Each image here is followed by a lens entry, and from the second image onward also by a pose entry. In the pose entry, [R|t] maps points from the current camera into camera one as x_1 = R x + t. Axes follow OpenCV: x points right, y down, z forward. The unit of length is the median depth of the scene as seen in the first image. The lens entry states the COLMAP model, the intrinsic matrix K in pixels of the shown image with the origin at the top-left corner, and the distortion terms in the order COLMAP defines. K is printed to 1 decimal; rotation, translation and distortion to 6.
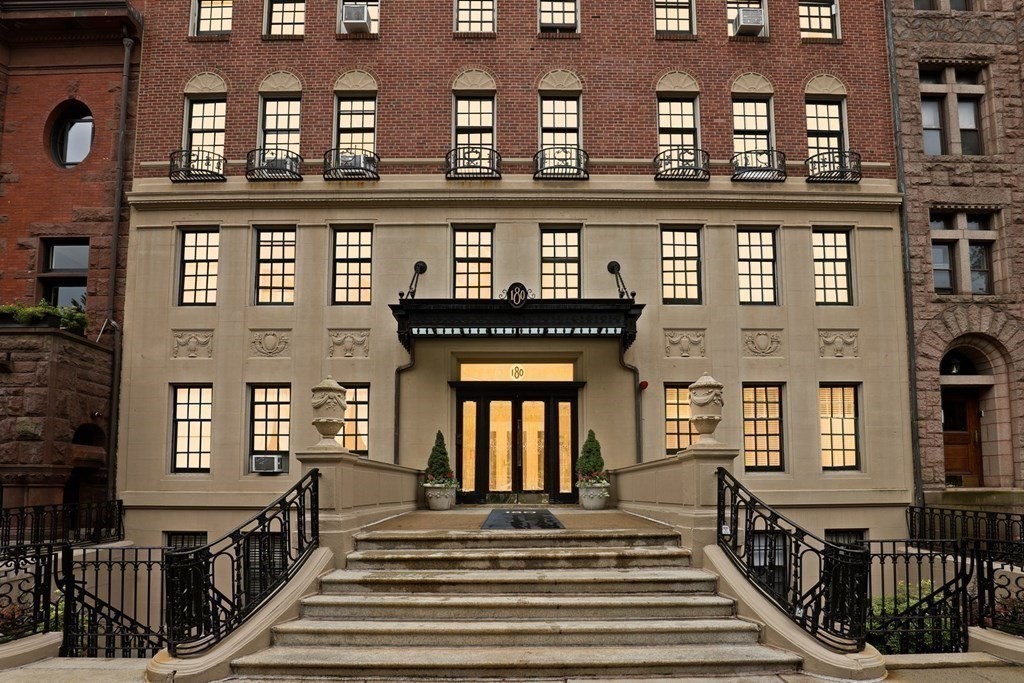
lens RADIAL K [[471.0, 0, 517.5], [0, 471.0, 334.6], [0, 0, 1]] dist [-0.036266, 0.005025]
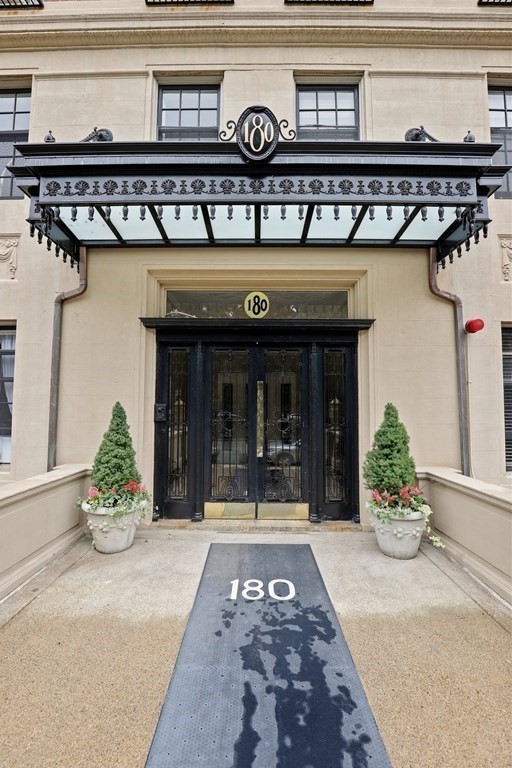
lens RADIAL K [[353.3, 0, 255.1], [0, 353.3, 381.4], [0, 0, 1]] dist [-0.036266, 0.005025]
pose [[0.999954, 0.006492, -0.007113, 0.000917], [-0.004827, 0.977009, 0.213145, 0.078888], [0.008333, -0.213101, 0.976995, 0.527238]]
